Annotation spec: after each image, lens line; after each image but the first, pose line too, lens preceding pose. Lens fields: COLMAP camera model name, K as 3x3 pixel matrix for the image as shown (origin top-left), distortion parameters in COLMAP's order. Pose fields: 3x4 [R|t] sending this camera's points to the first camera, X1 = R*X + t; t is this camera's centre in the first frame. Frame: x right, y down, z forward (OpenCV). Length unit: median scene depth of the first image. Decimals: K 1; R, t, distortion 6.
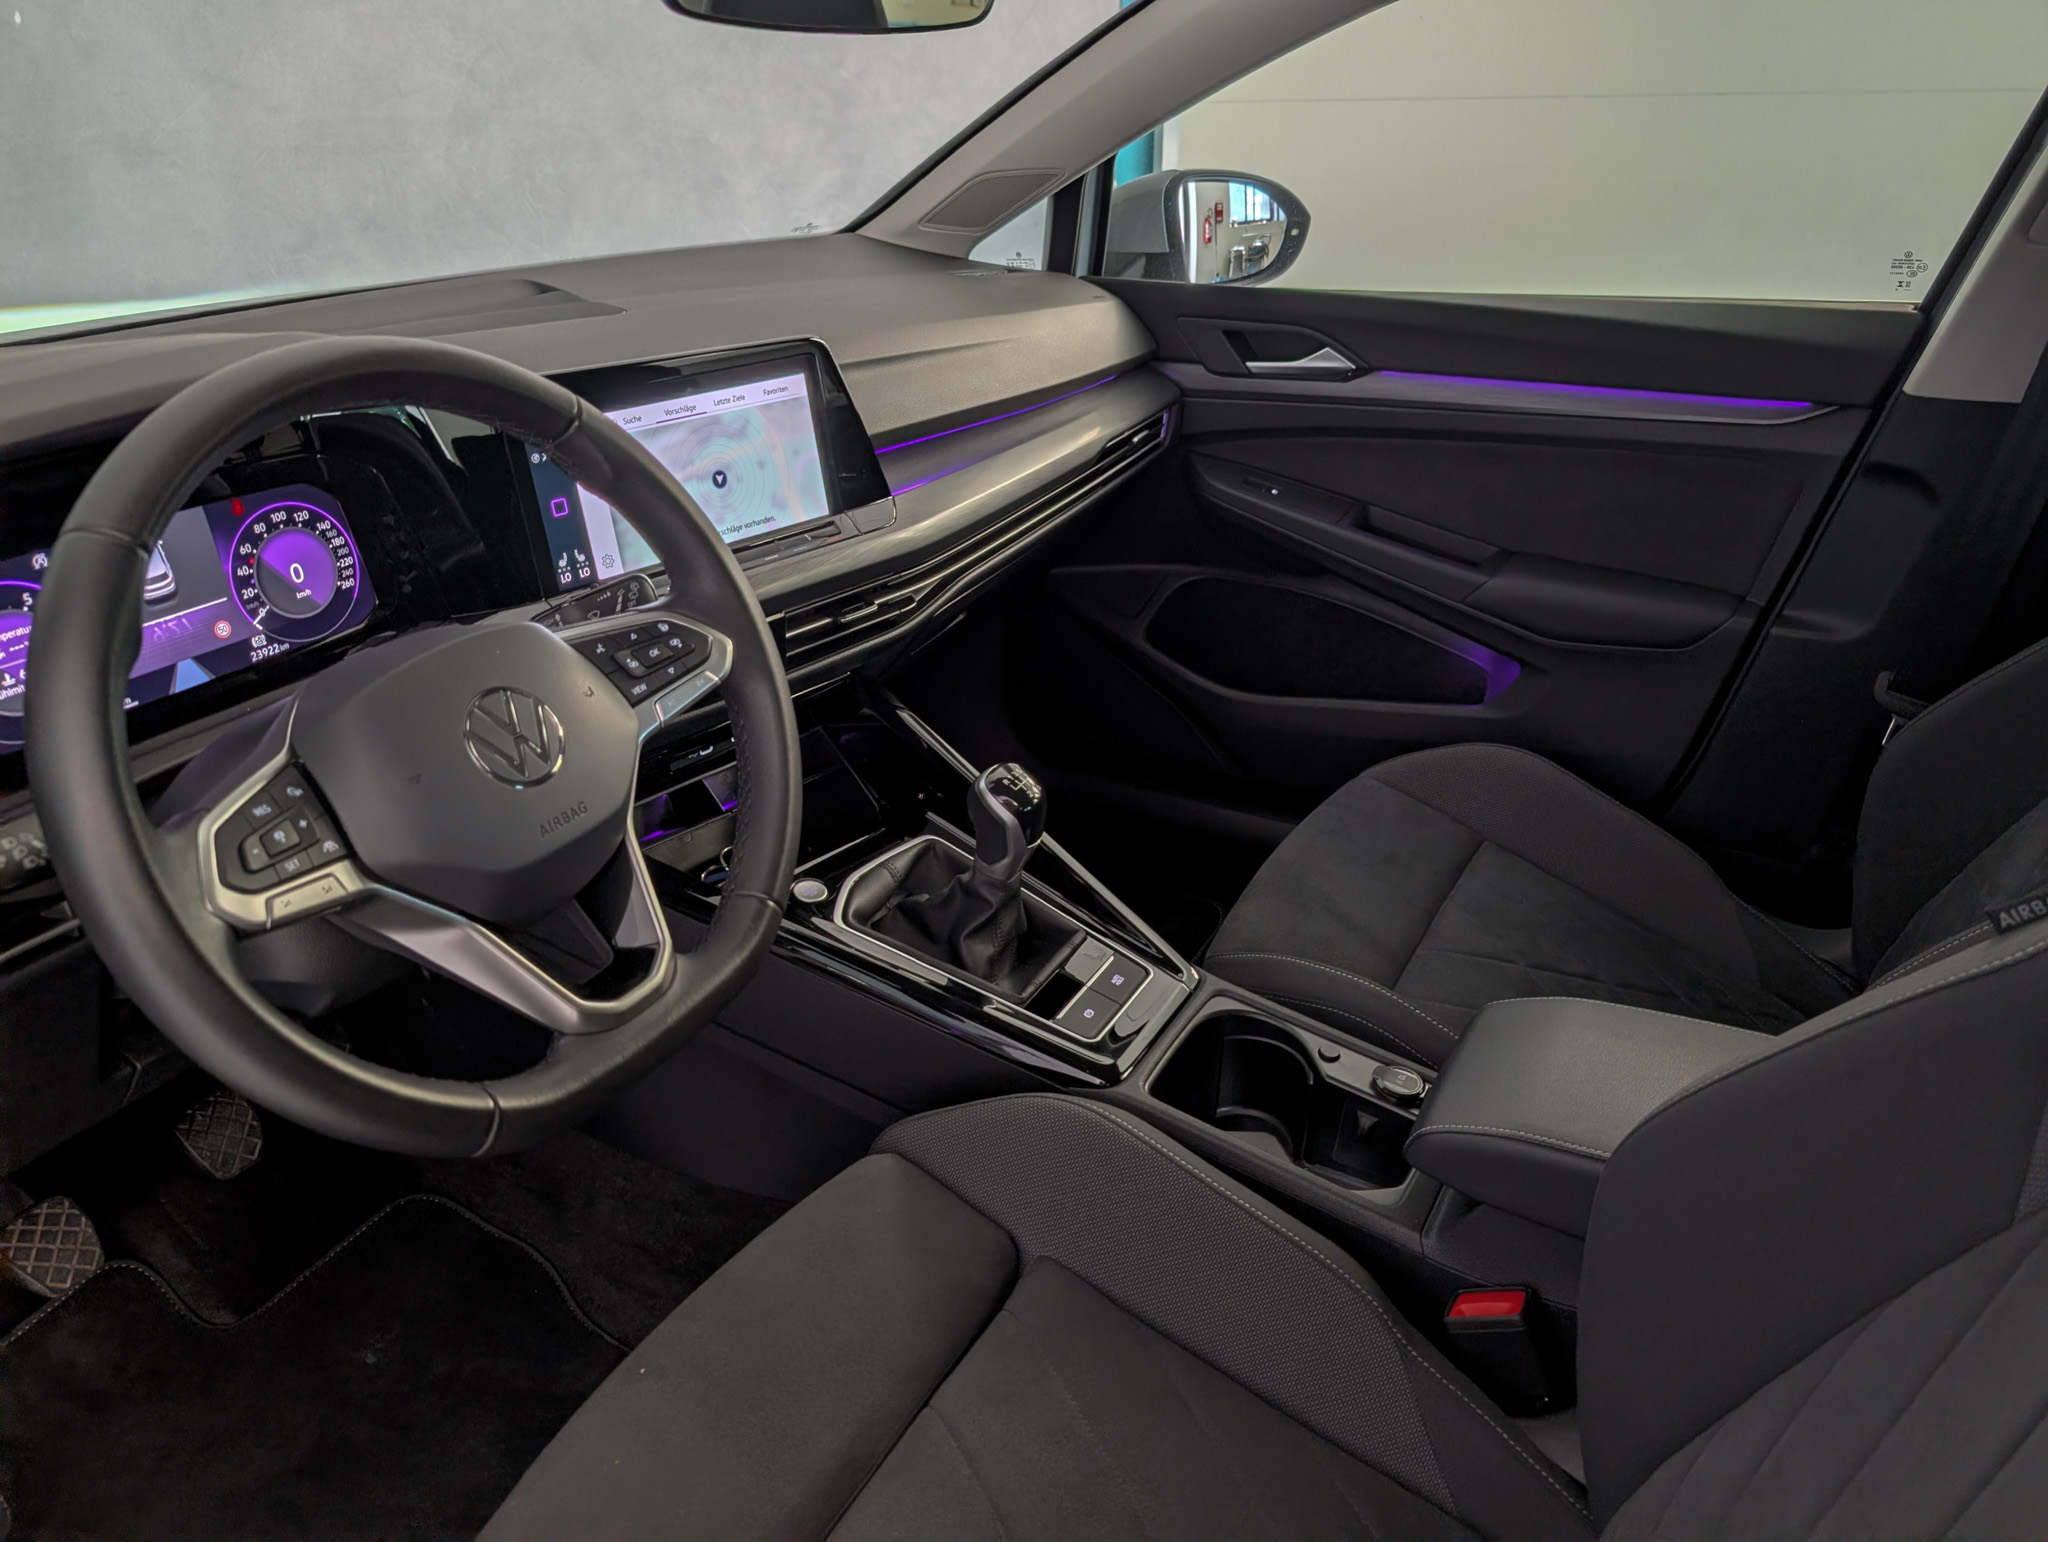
lens RADIAL K [[1474.3, 0, 1030.6], [0, 1474.3, 759.2], [0, 0, 1]] dist [0.027042, -0.004738]
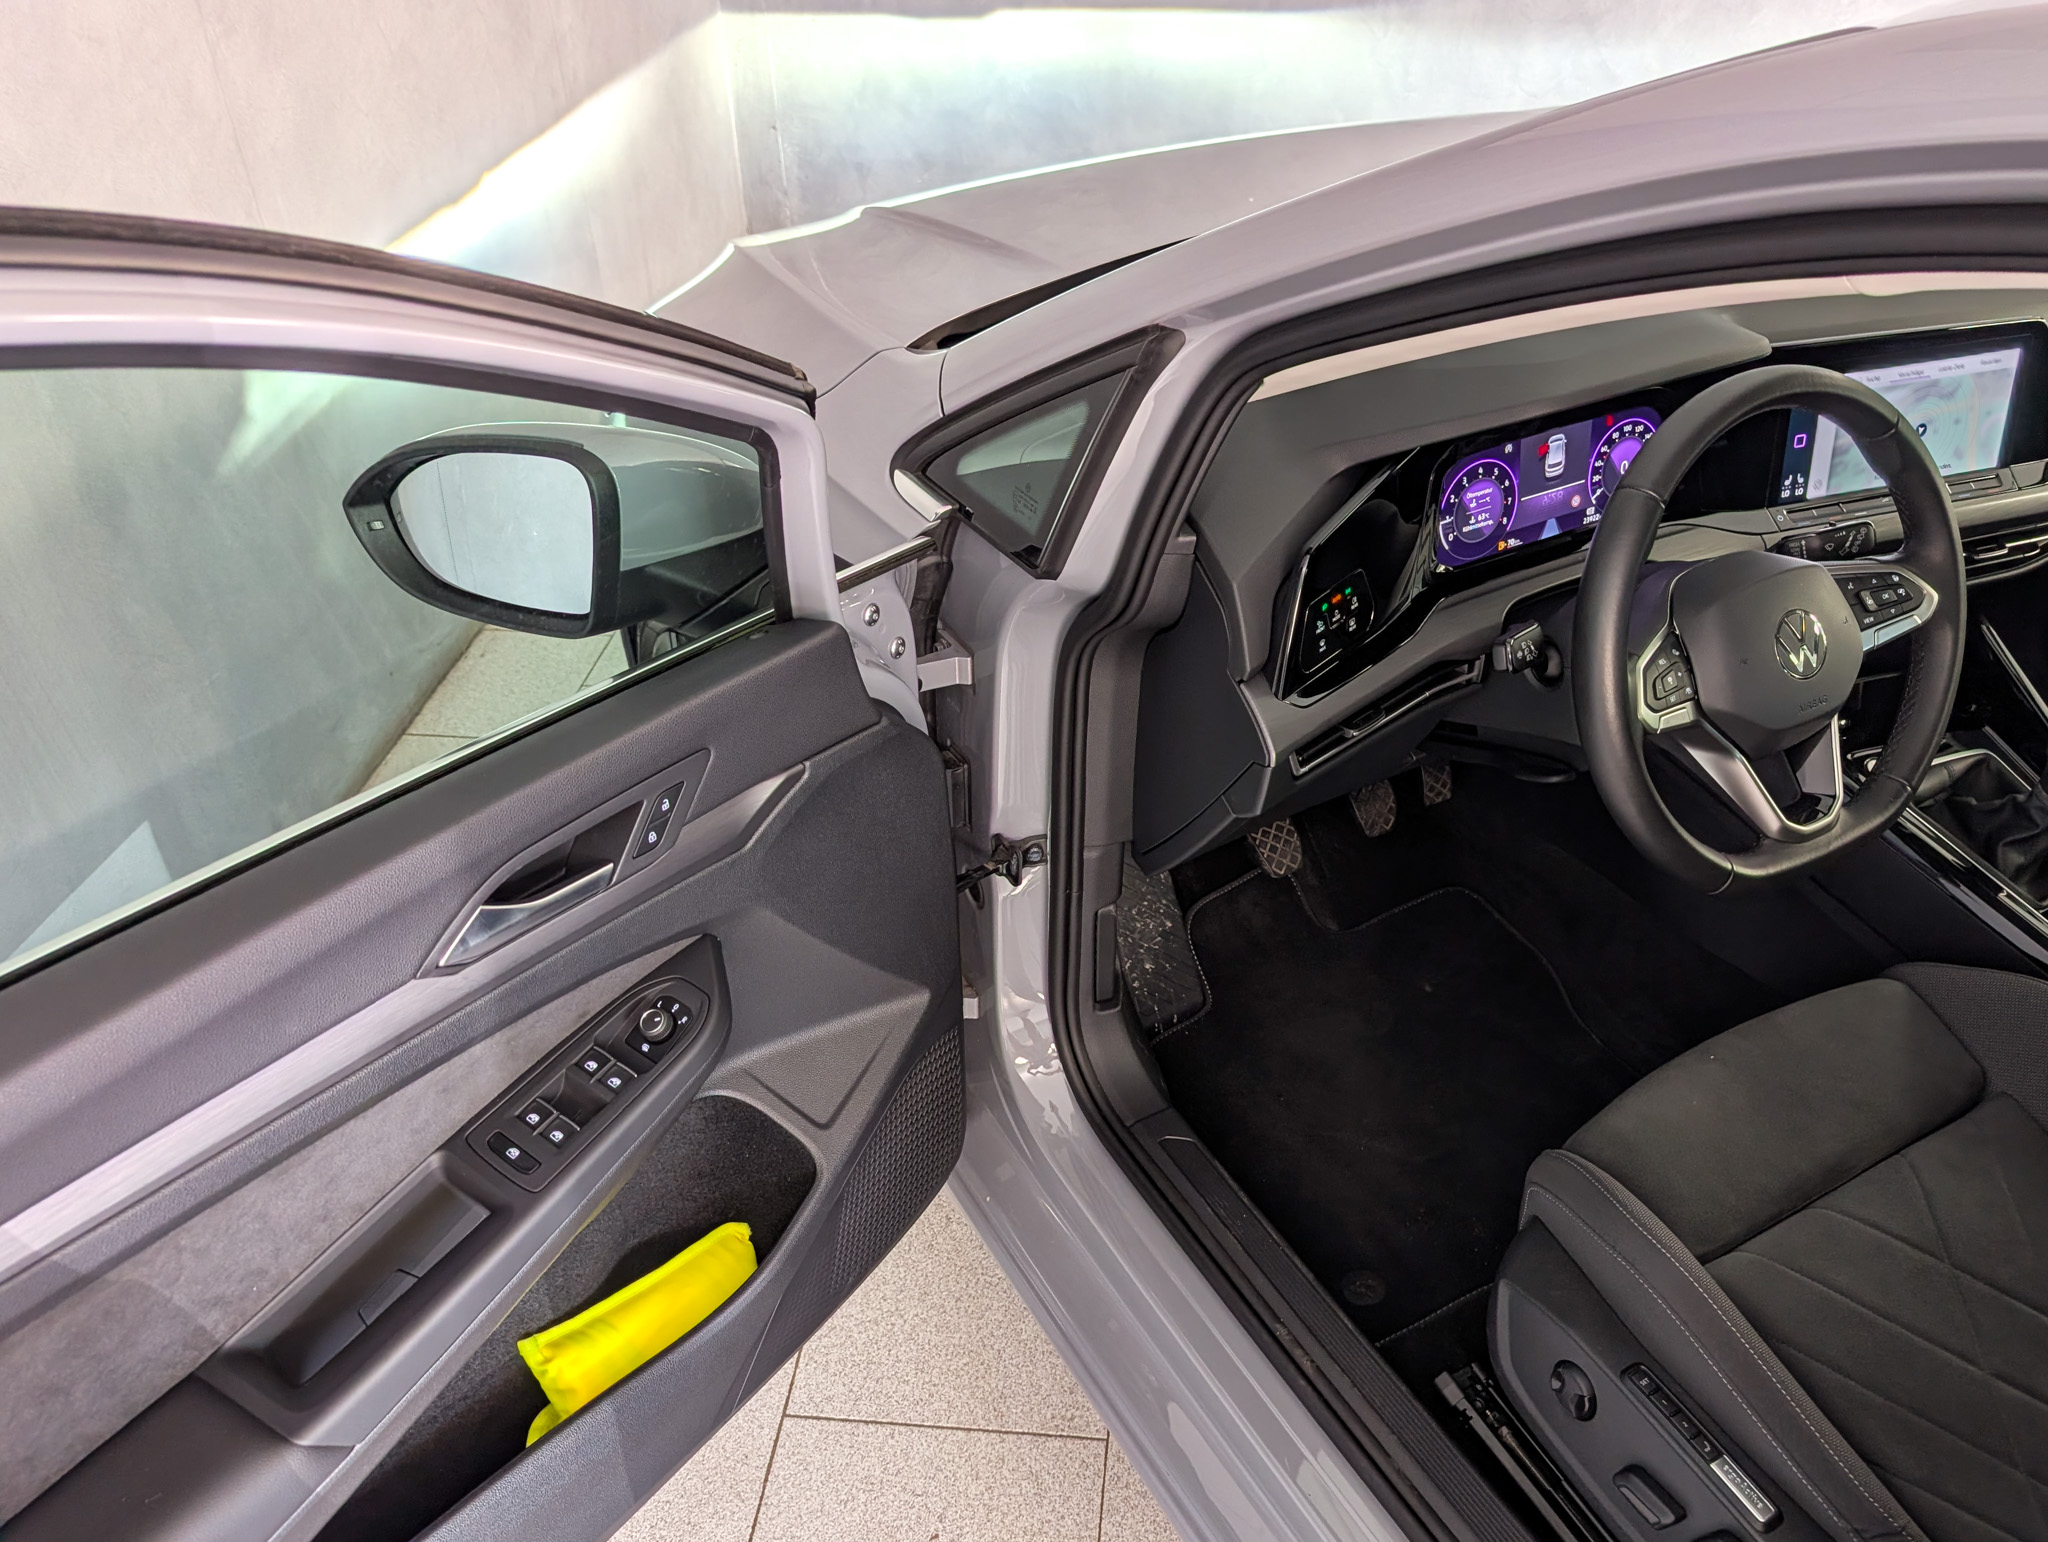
lens RADIAL K [[1649.9, 0, 1102.3], [0, 1649.9, 807.2], [0, 0, 1]] dist [0.012486, -0.029084]
pose [[0.866035, 0.305011, -0.396172, -0.198383], [-0.226342, 0.945695, 0.233301, -0.073505], [0.445818, -0.112377, 0.888042, -0.691598]]
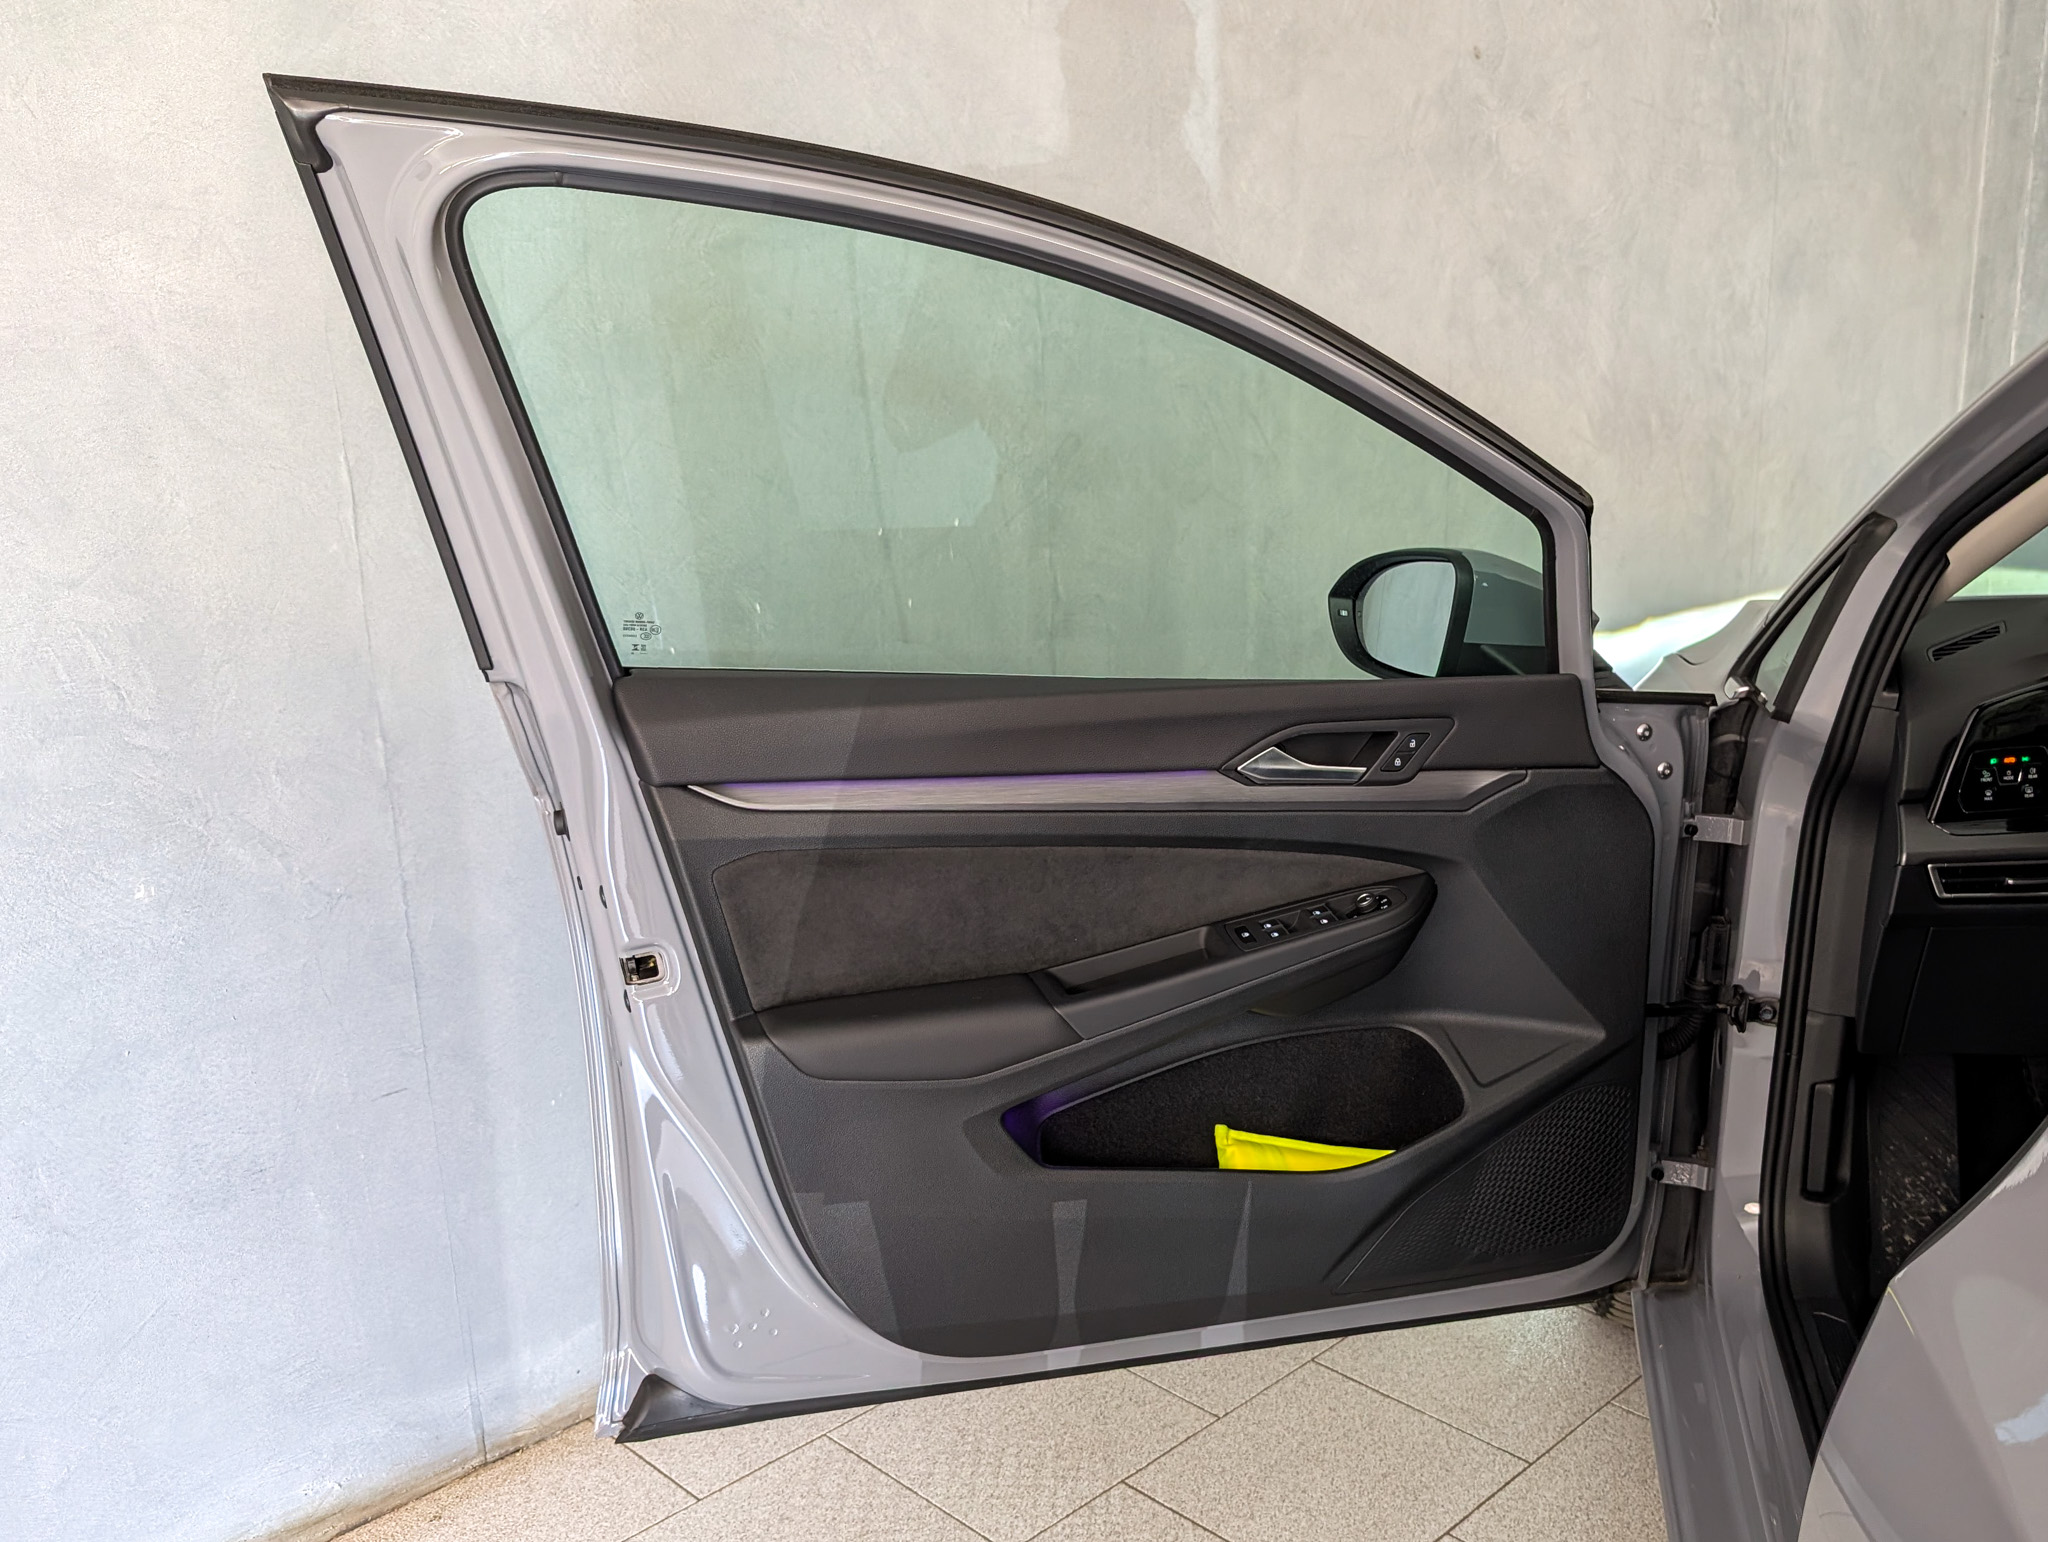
lens RADIAL K [[1878.1, 0, 1215.5], [0, 1878.1, 831.9], [0, 0, 1]] dist [0.006389, -0.021619]
pose [[0.368728, 0.251193, -0.894954, 0.762973], [-0.402887, 0.910847, 0.089662, 0.257379], [0.837688, 0.327504, 0.437057, -0.787131]]
